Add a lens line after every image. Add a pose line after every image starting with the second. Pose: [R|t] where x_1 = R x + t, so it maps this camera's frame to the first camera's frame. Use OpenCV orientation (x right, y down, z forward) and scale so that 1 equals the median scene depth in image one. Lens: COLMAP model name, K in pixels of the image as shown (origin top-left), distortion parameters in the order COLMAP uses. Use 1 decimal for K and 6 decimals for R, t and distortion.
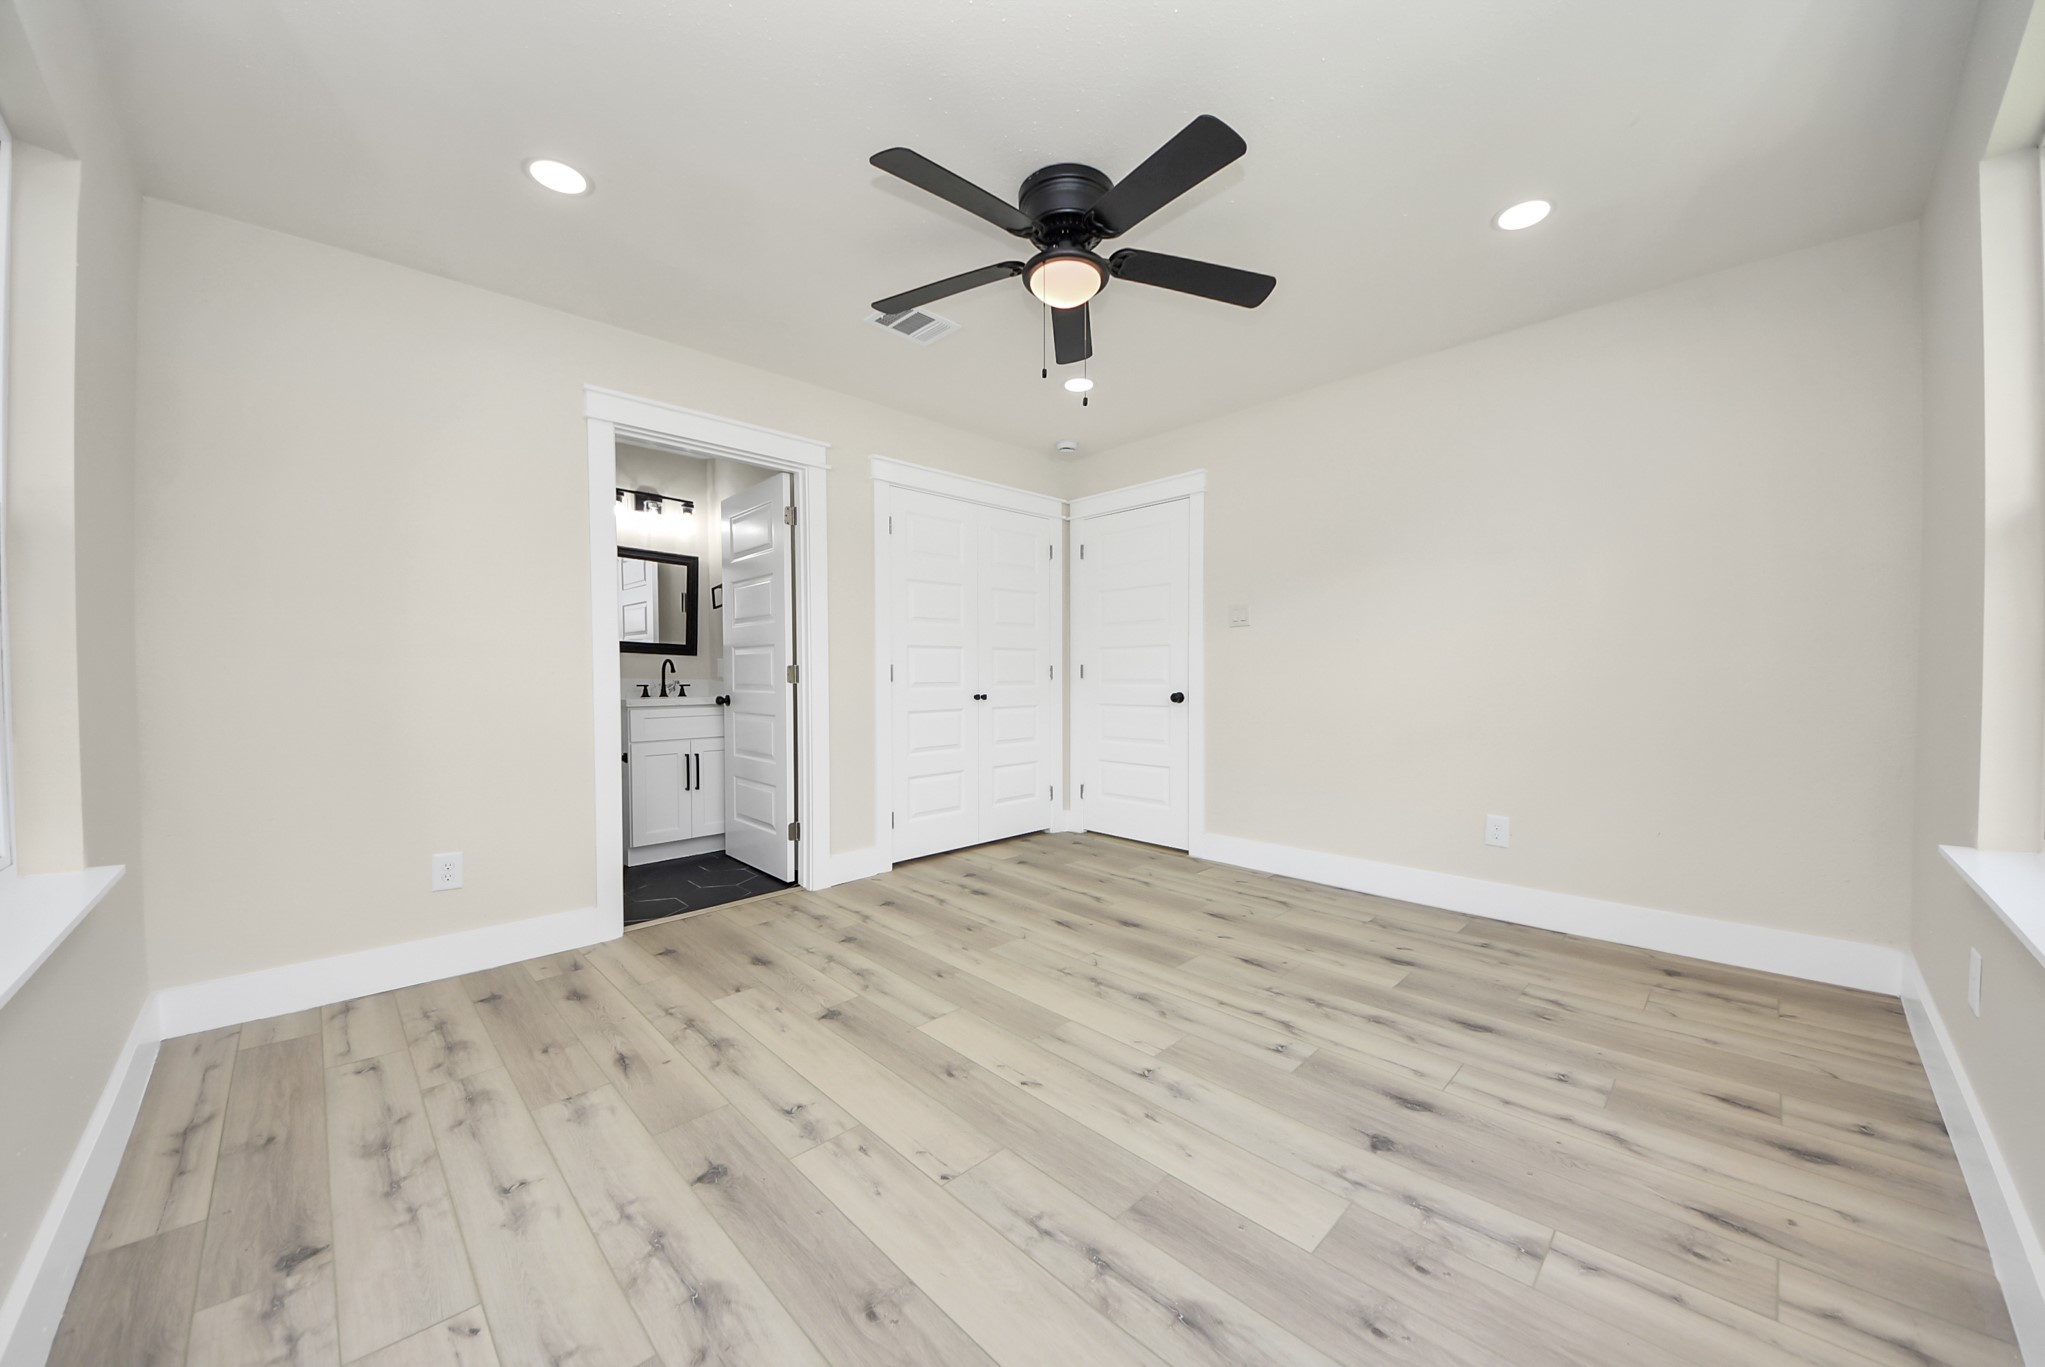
lens RADIAL K [[728.2, 0, 1037.6], [0, 728.2, 685.8], [0, 0, 1]] dist [0.050617, -0.030616]
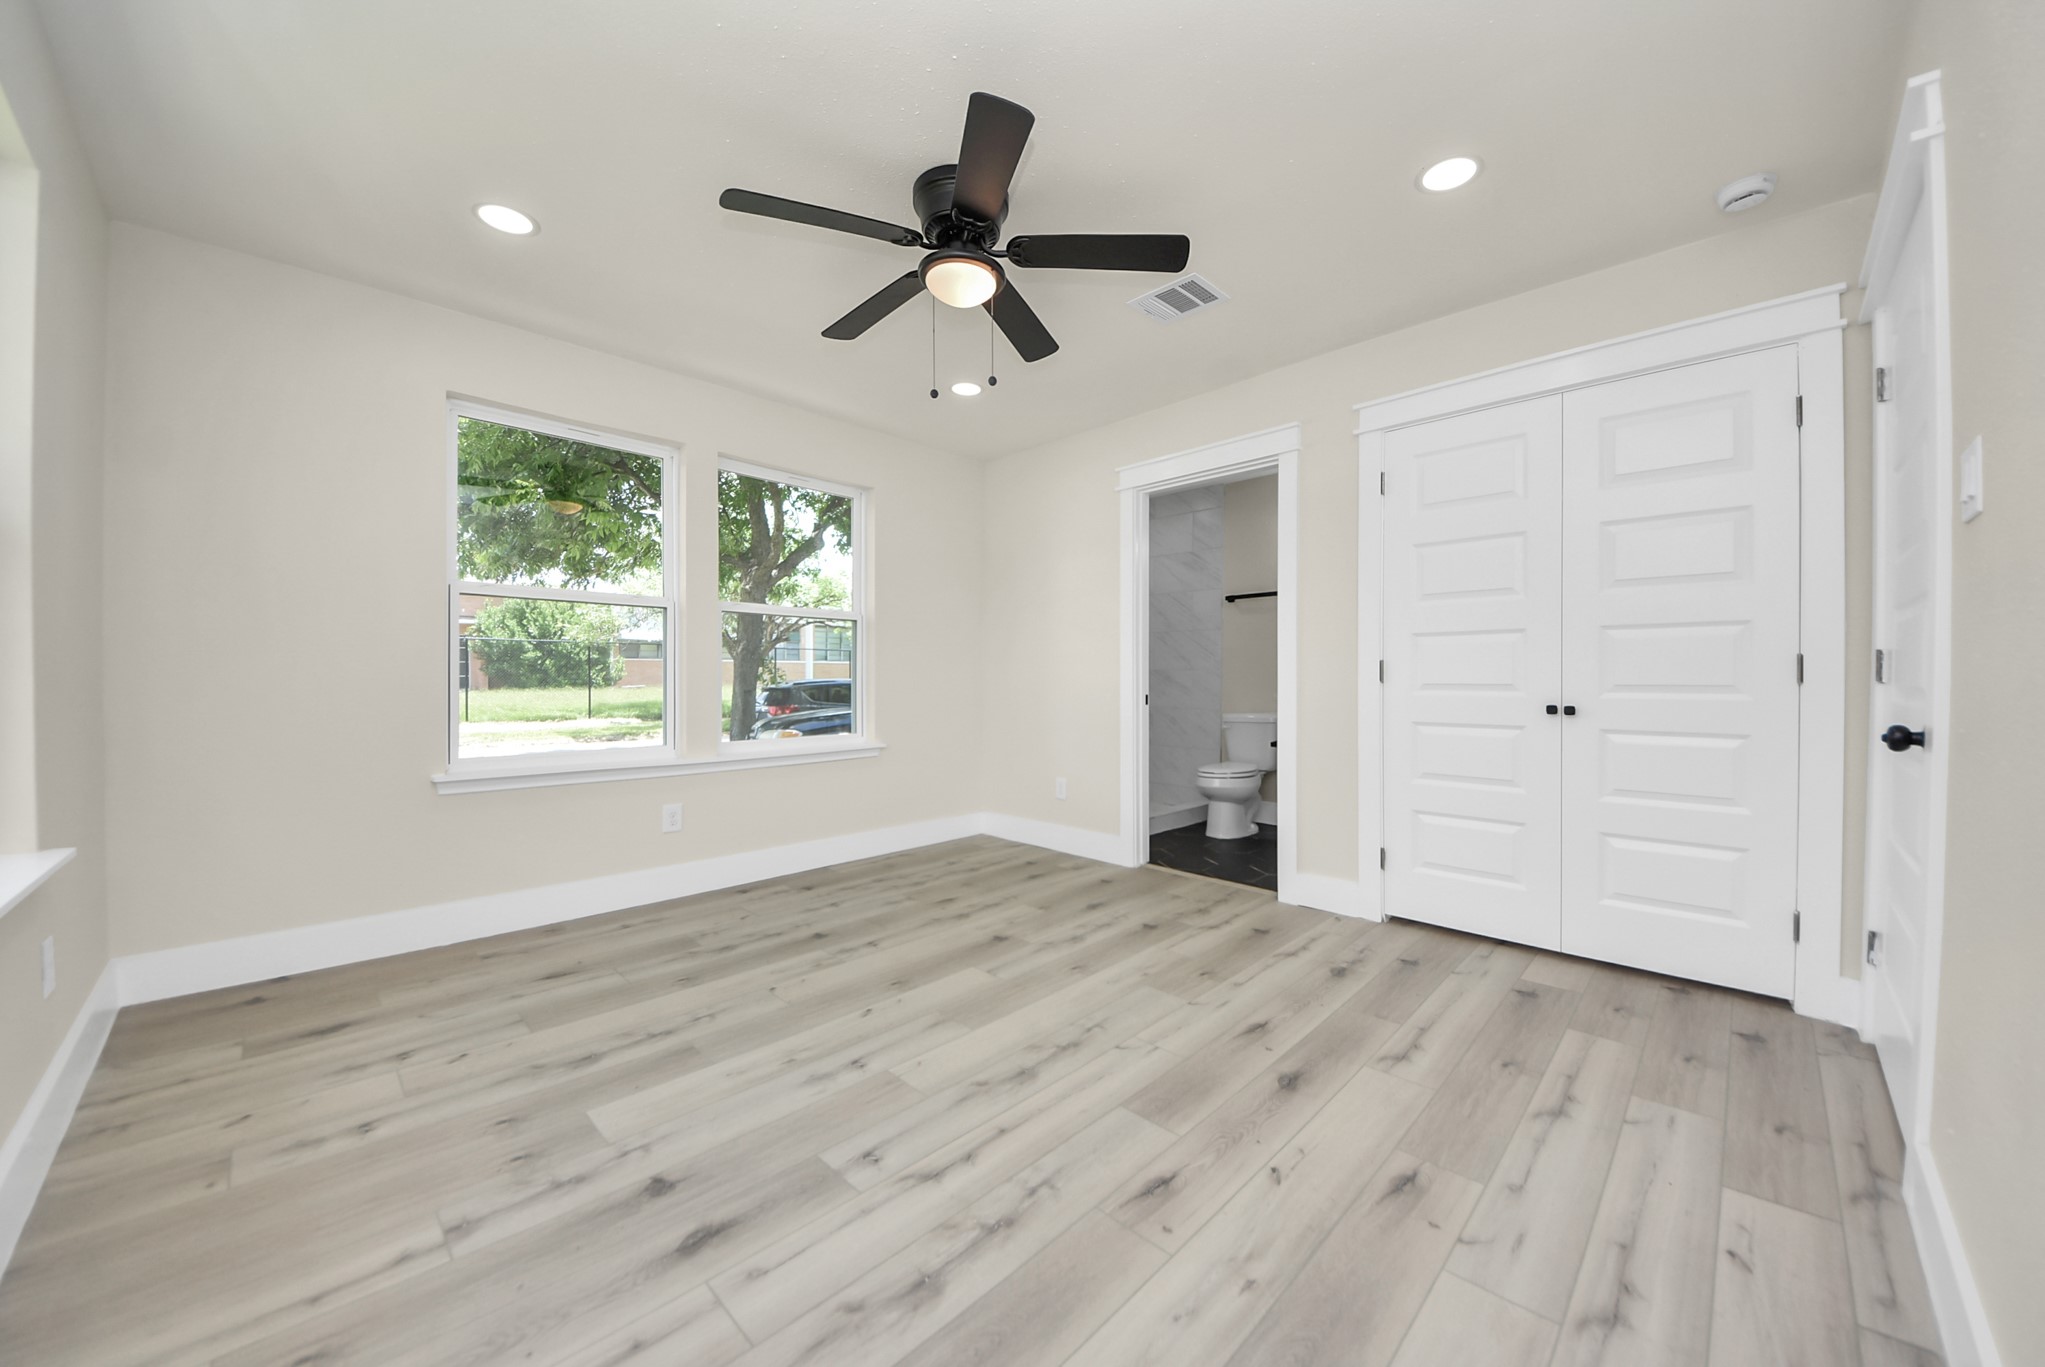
lens RADIAL K [[728.2, 0, 1037.6], [0, 728.2, 685.8], [0, 0, 1]] dist [0.050617, -0.030616]
pose [[0.014372, 0.020039, -0.999696, 0.967582], [-0.012951, 0.999719, 0.019854, -0.021593], [0.999813, 0.012662, 0.014627, 1.015826]]
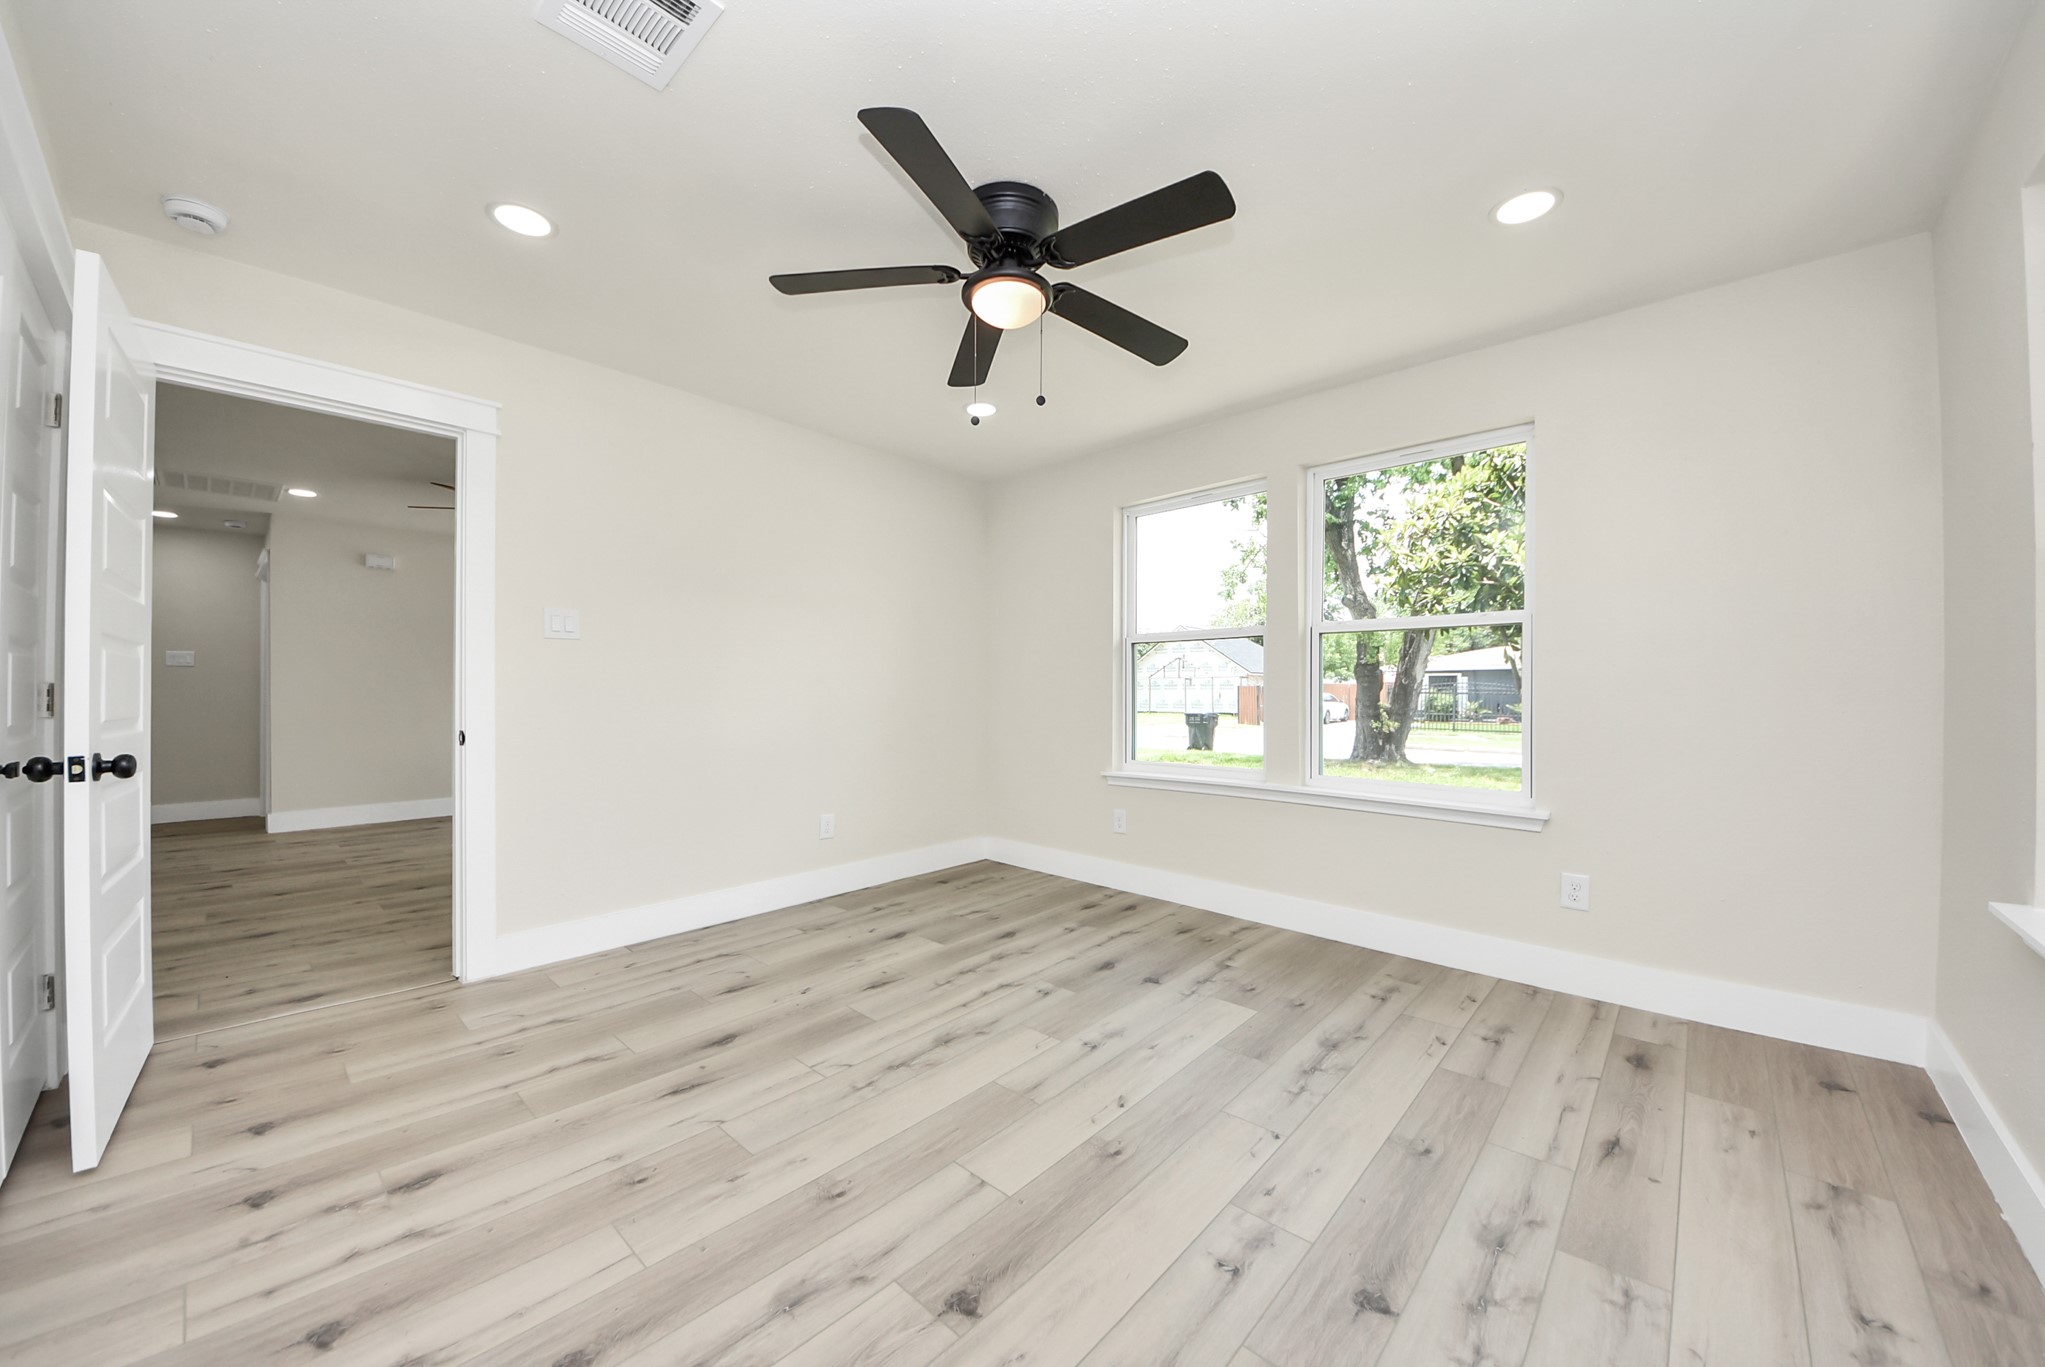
lens RADIAL K [[728.2, 0, 1037.6], [0, 728.2, 685.8], [0, 0, 1]] dist [0.050617, -0.030616]
pose [[-0.057165, 0.015140, 0.998250, -0.847114], [0.010500, 0.999839, -0.014563, -0.025060], [-0.998310, 0.009649, -0.057315, 0.946681]]
